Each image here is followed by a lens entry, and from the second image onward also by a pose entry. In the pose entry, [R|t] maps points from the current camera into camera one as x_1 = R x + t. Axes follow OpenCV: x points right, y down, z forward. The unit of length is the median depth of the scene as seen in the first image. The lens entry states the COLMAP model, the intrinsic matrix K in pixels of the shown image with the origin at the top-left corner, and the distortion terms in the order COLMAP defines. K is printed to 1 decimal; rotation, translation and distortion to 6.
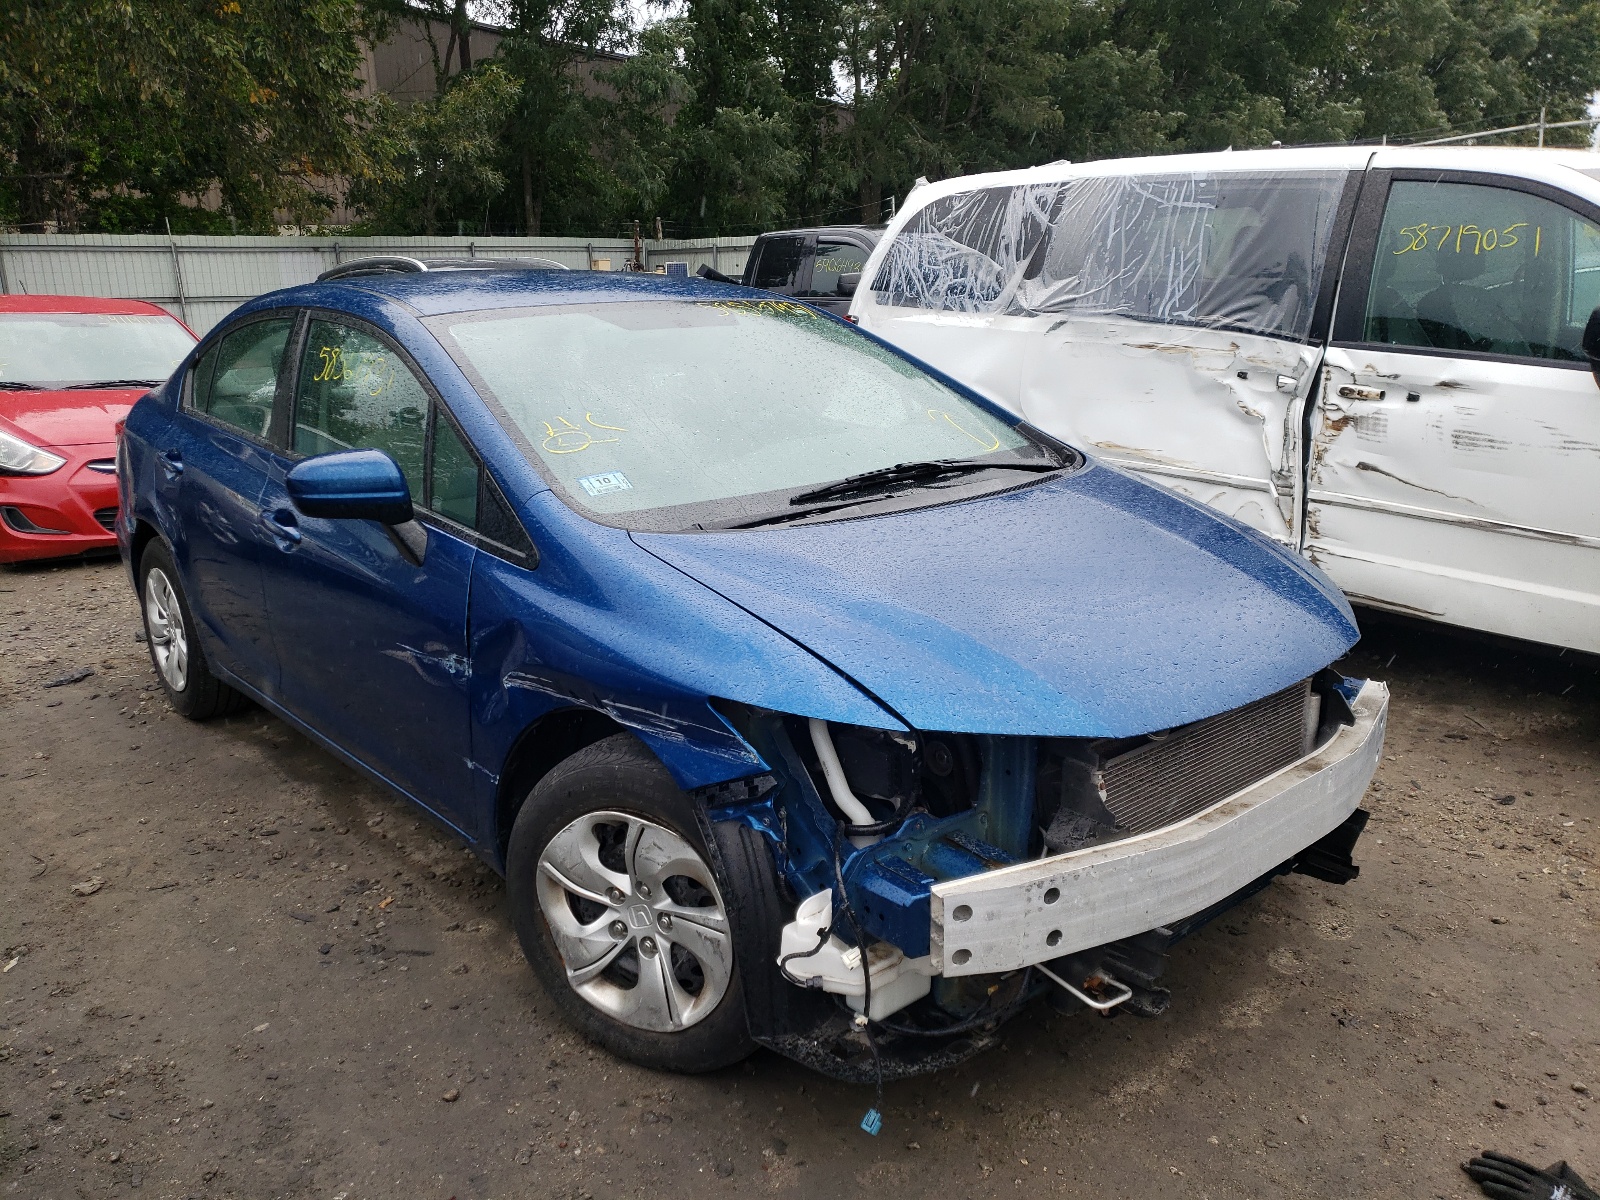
lens RADIAL K [[1181.2, 0, 800.0], [0, 1181.2, 600.0], [0, 0, 1]] dist [0.055276, -0.073880]
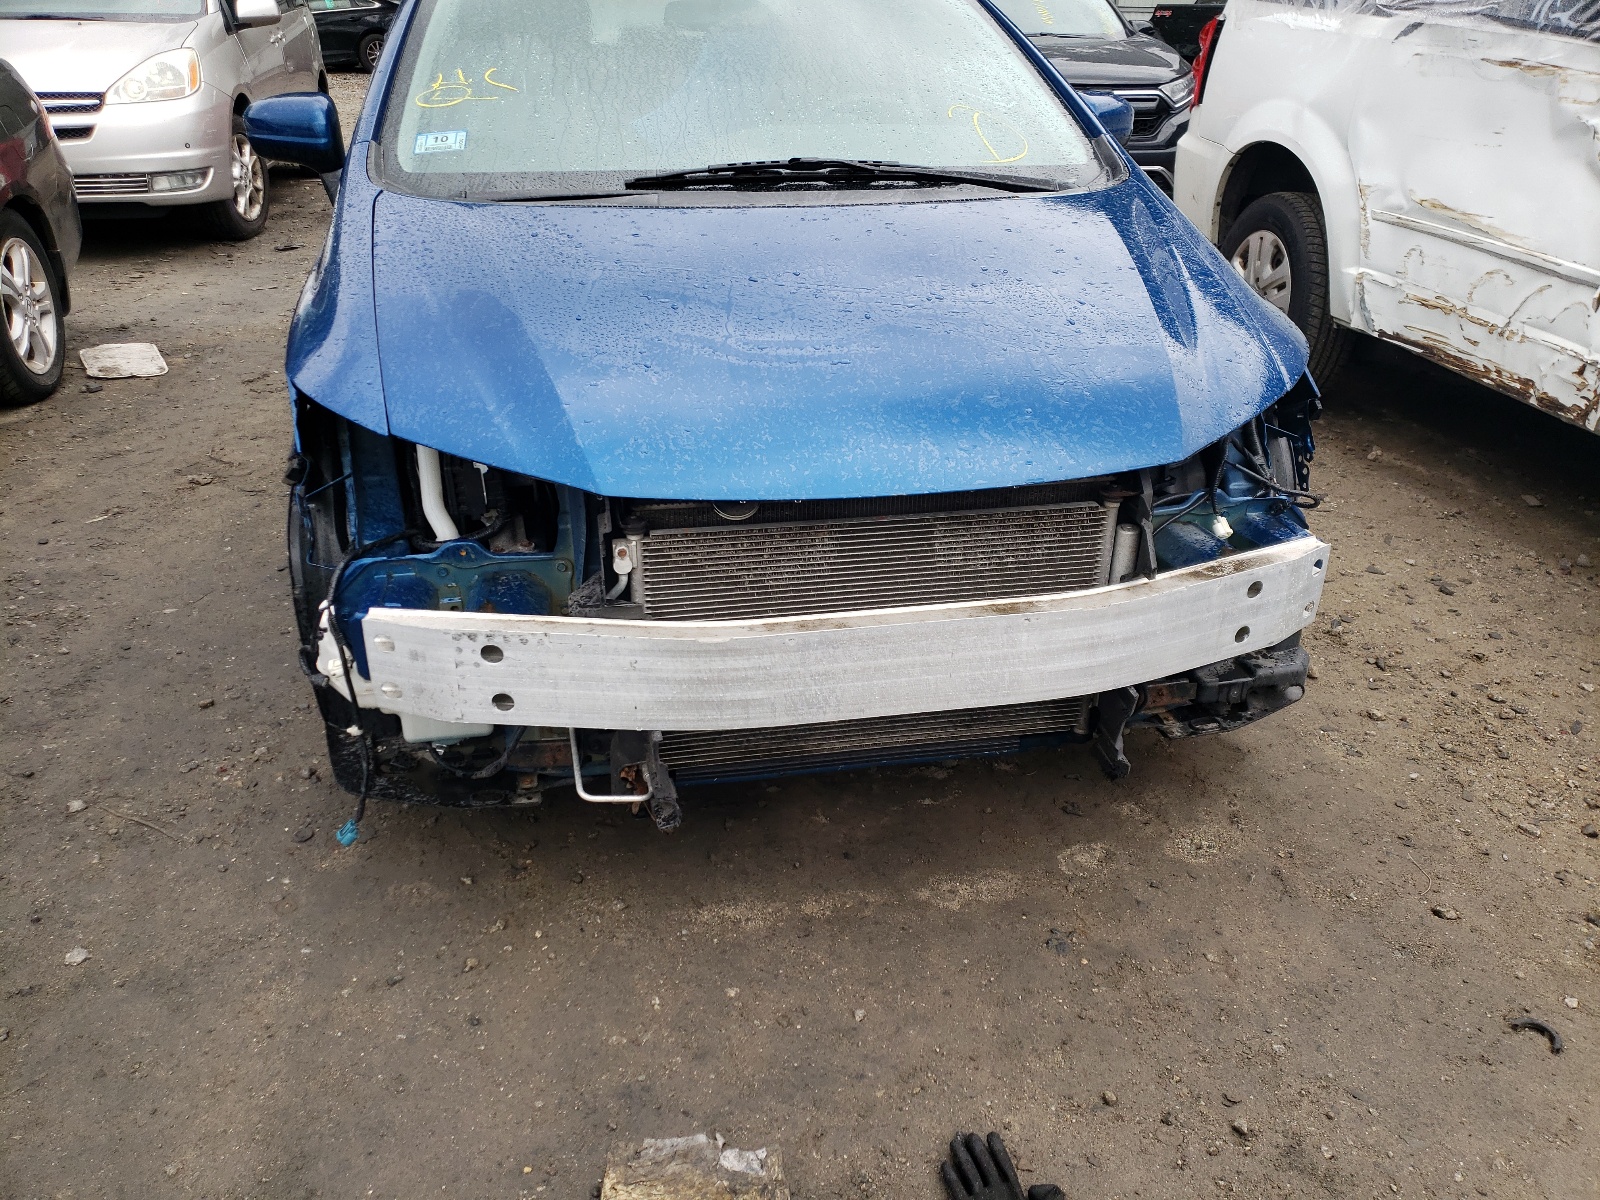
lens RADIAL K [[1181.2, 0, 800.0], [0, 1181.2, 600.0], [0, 0, 1]] dist [0.055276, -0.073880]
pose [[0.876782, 0.241852, -0.415645, 0.306673], [-0.152937, 0.959691, 0.235803, -0.009736], [0.455920, -0.143181, 0.878428, 0.144734]]
